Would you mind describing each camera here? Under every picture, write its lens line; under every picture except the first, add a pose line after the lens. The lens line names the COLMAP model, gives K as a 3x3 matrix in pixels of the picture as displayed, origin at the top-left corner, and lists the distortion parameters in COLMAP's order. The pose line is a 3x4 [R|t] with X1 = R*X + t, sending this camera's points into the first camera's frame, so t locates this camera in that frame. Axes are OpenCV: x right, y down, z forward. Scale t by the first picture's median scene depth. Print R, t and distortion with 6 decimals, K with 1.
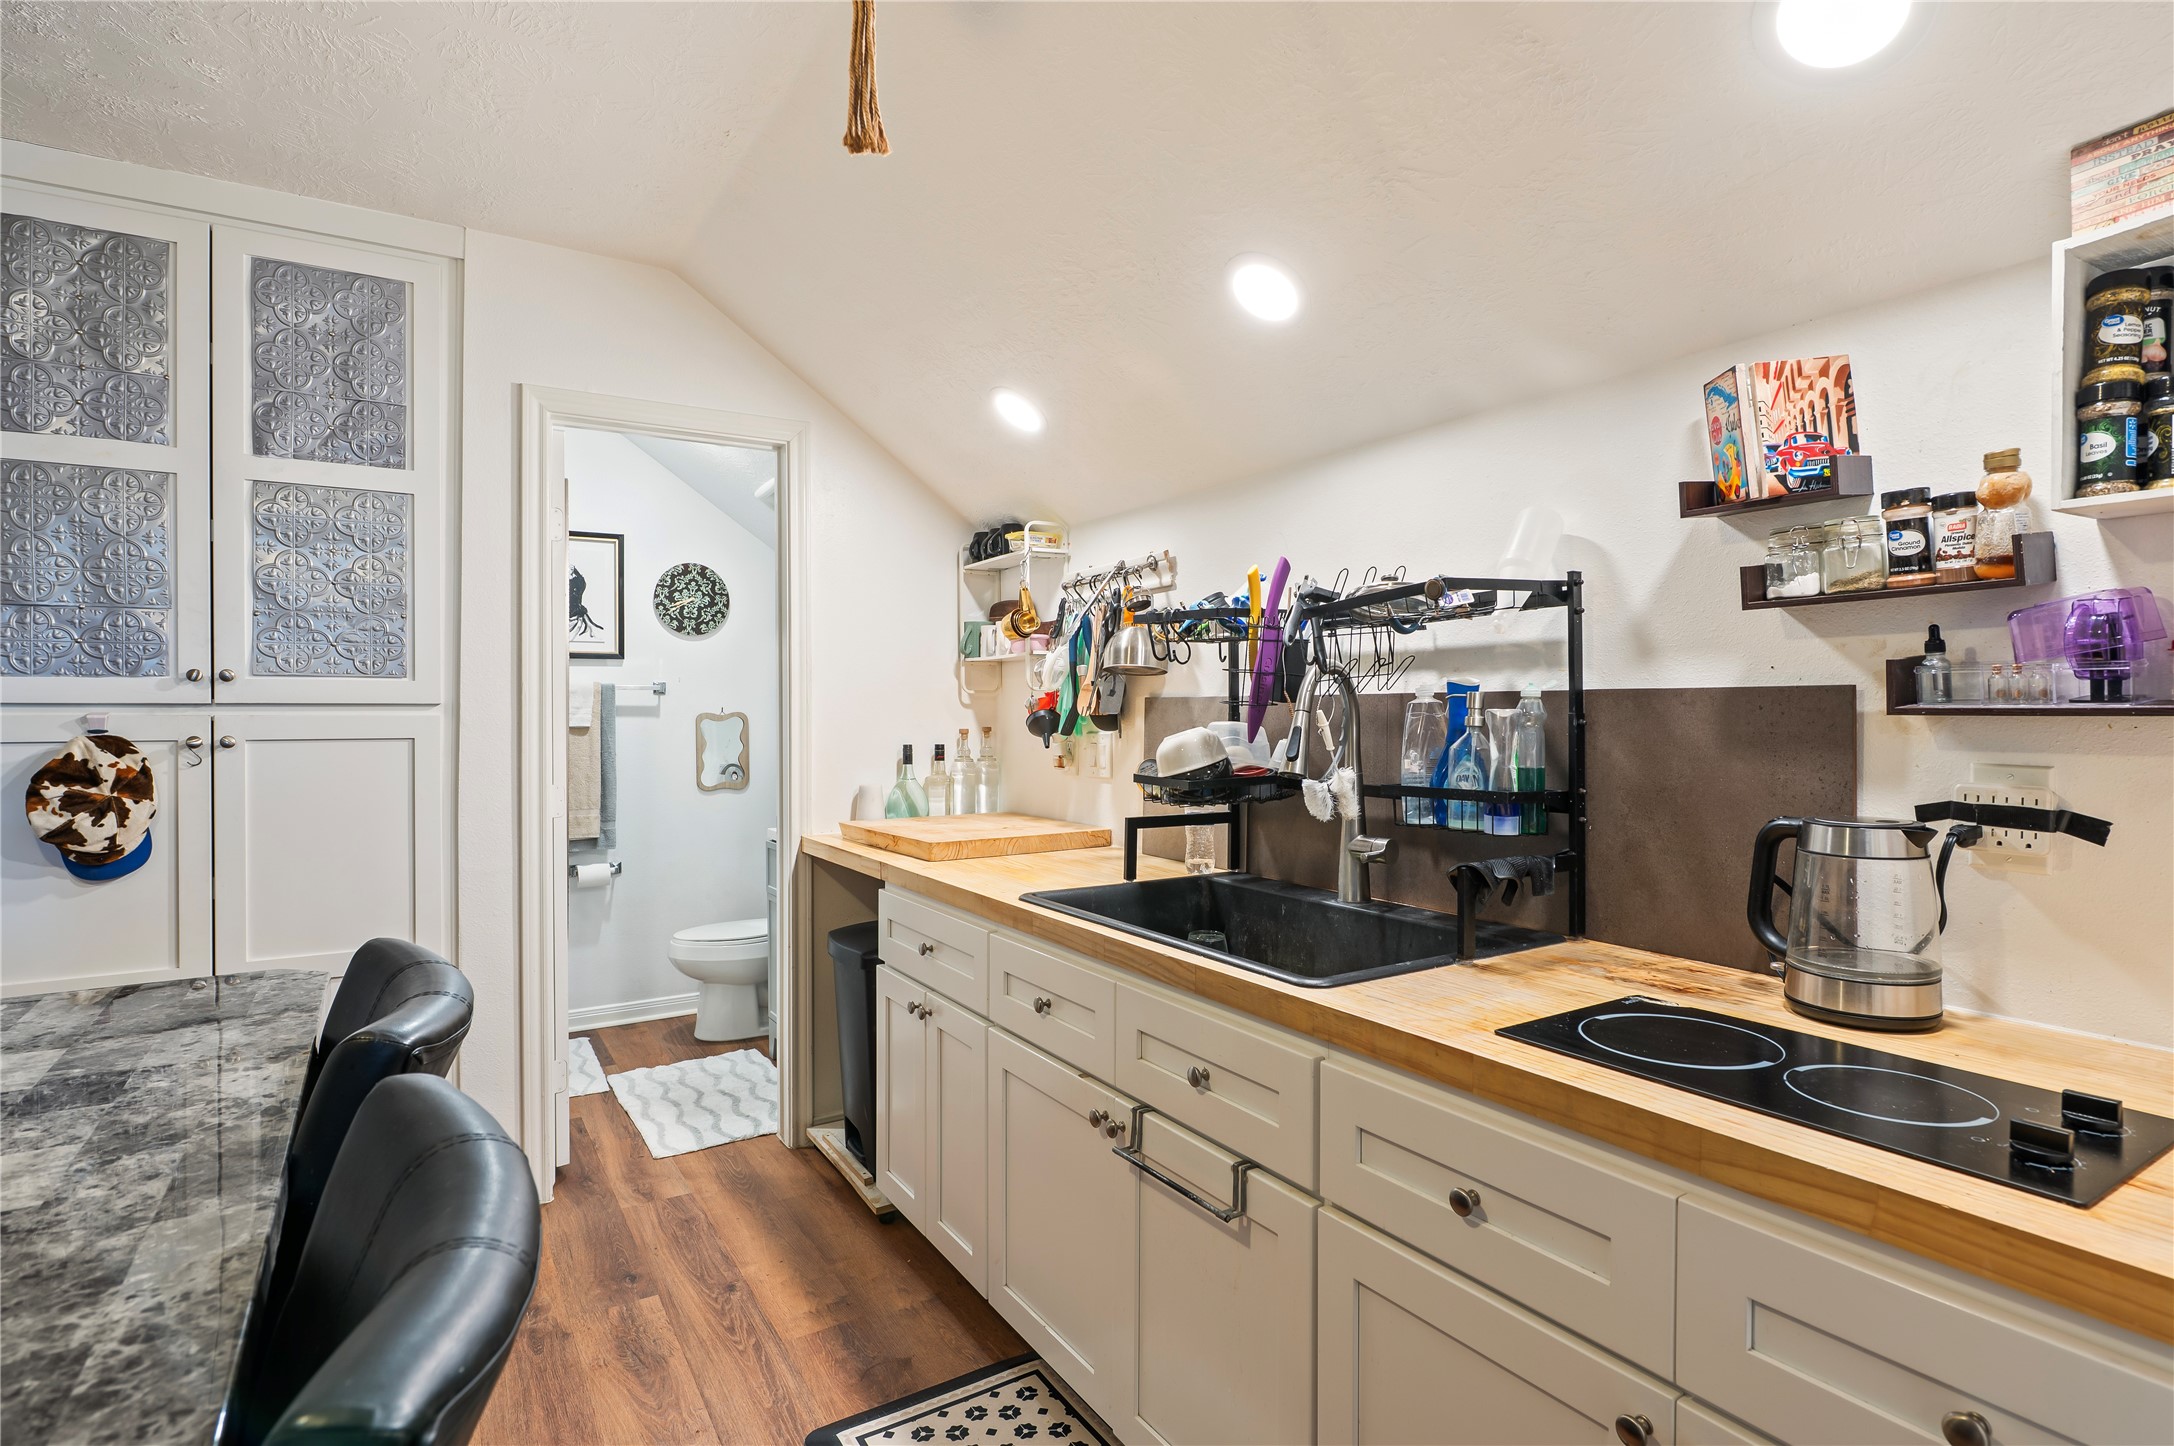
lens RADIAL K [[1065.3, 0, 1087.0], [0, 1065.3, 723.0], [0, 0, 1]] dist [0.002126, 0.000305]
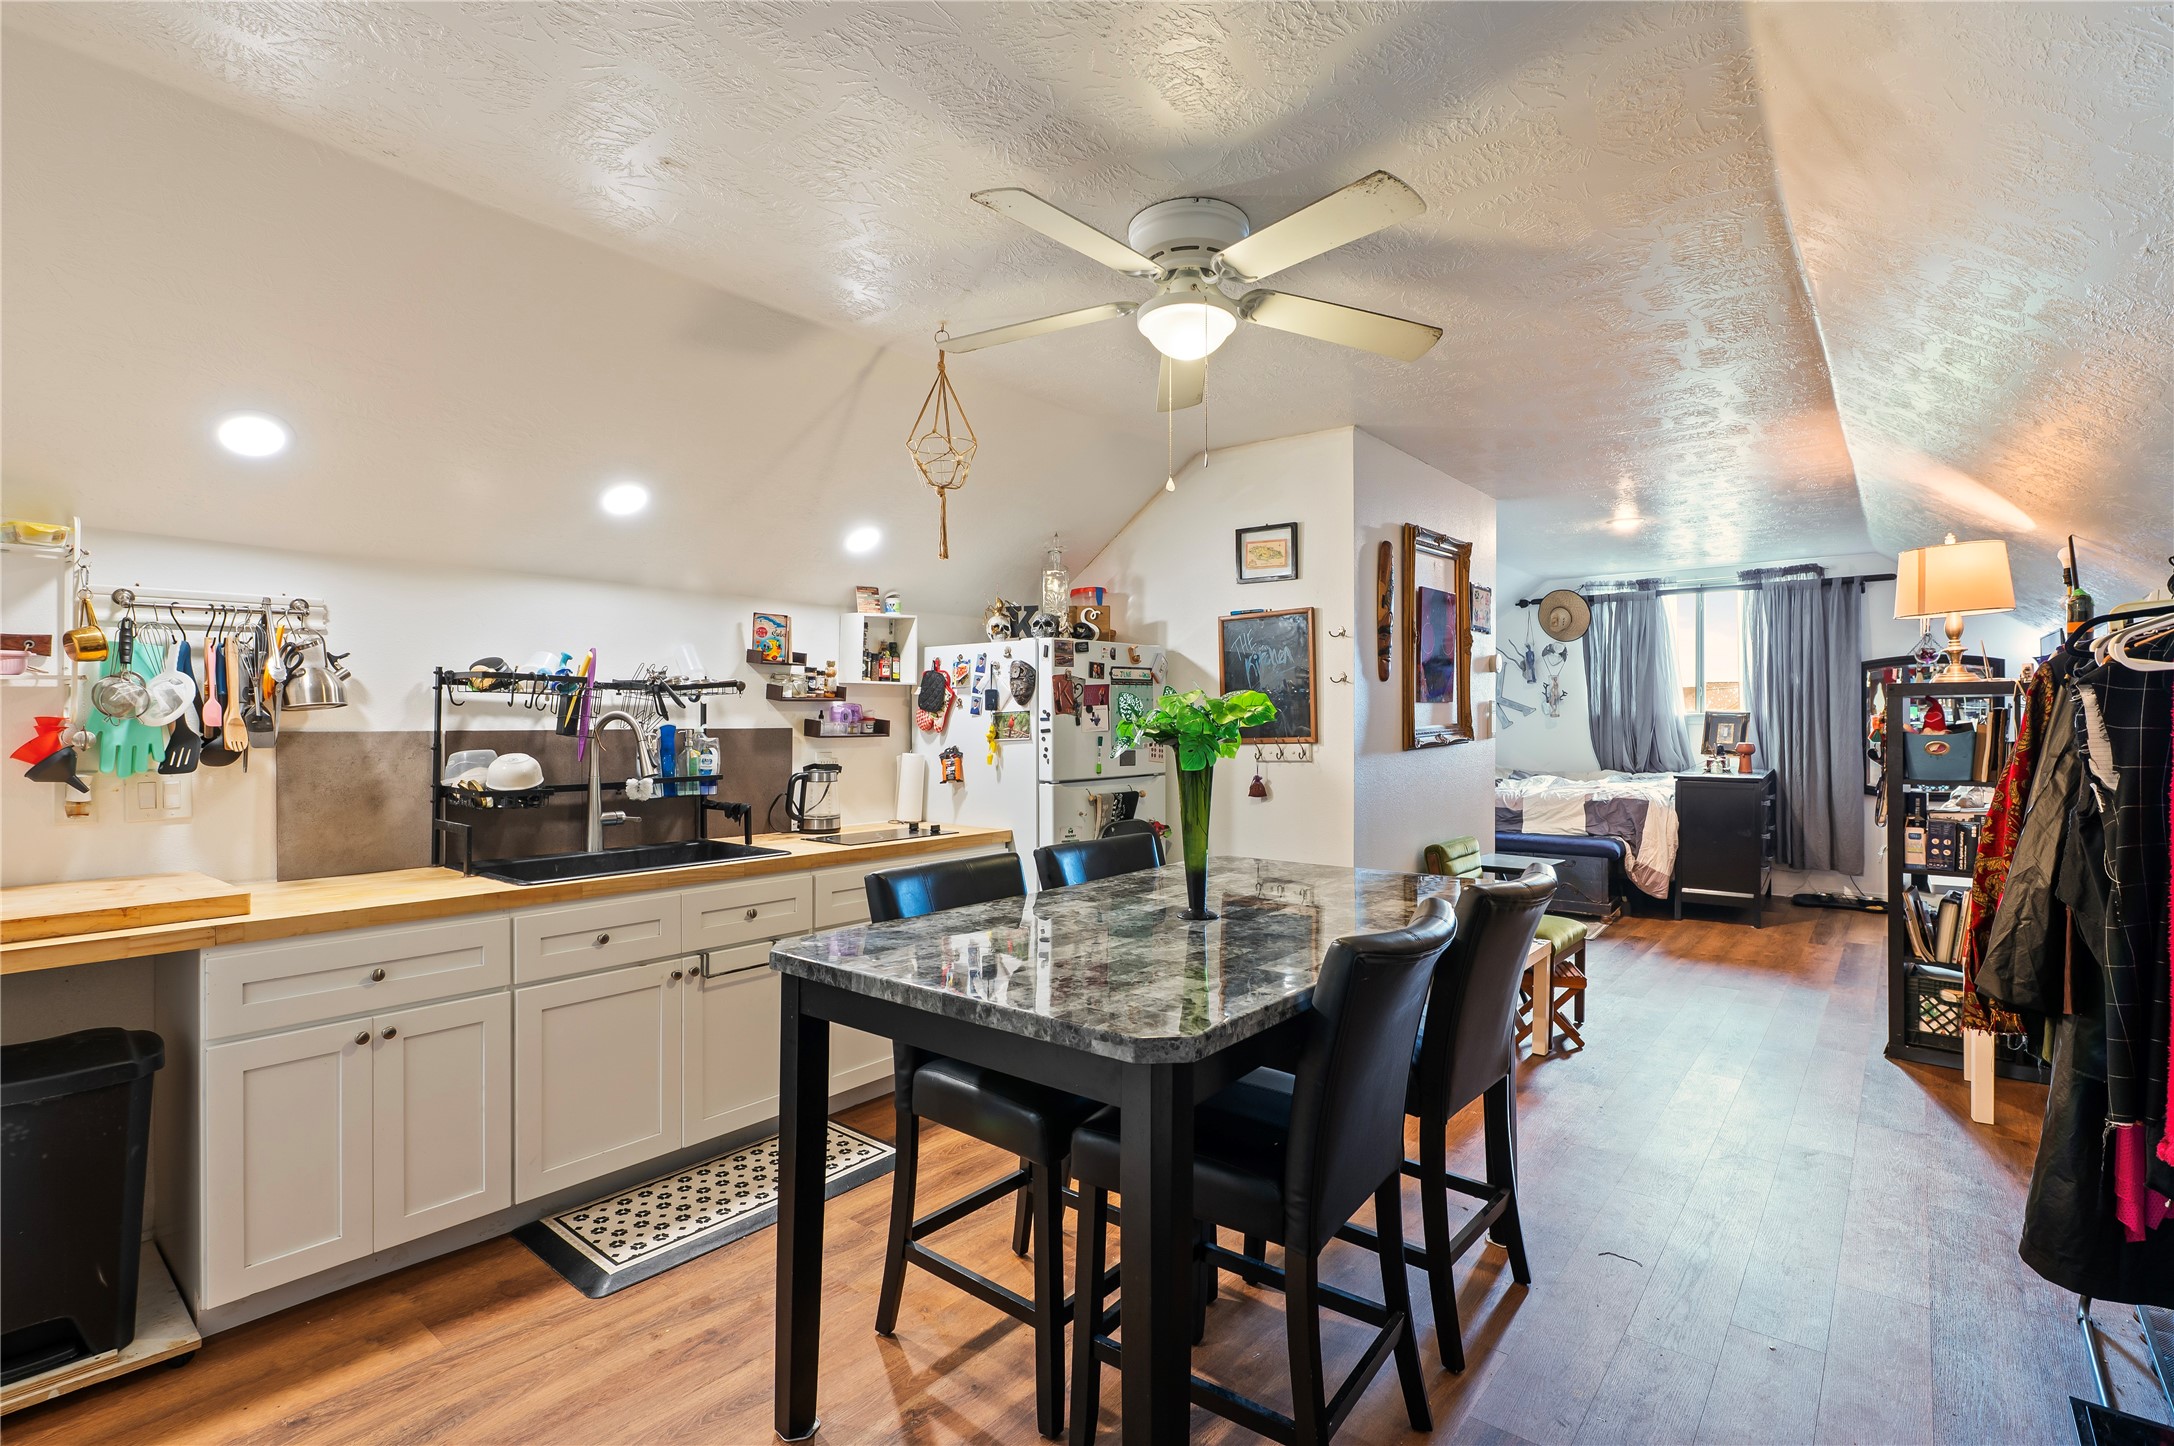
lens RADIAL K [[1022.0, 0, 1087.5], [0, 1022.0, 715.3], [0, 0, 1]] dist [-0.012851, -0.000040]
pose [[-0.318019, 0.005605, 0.948068, -3.480281], [0.007548, 0.999966, -0.003380, -0.084464], [-0.948054, 0.006081, -0.318050, 1.733926]]
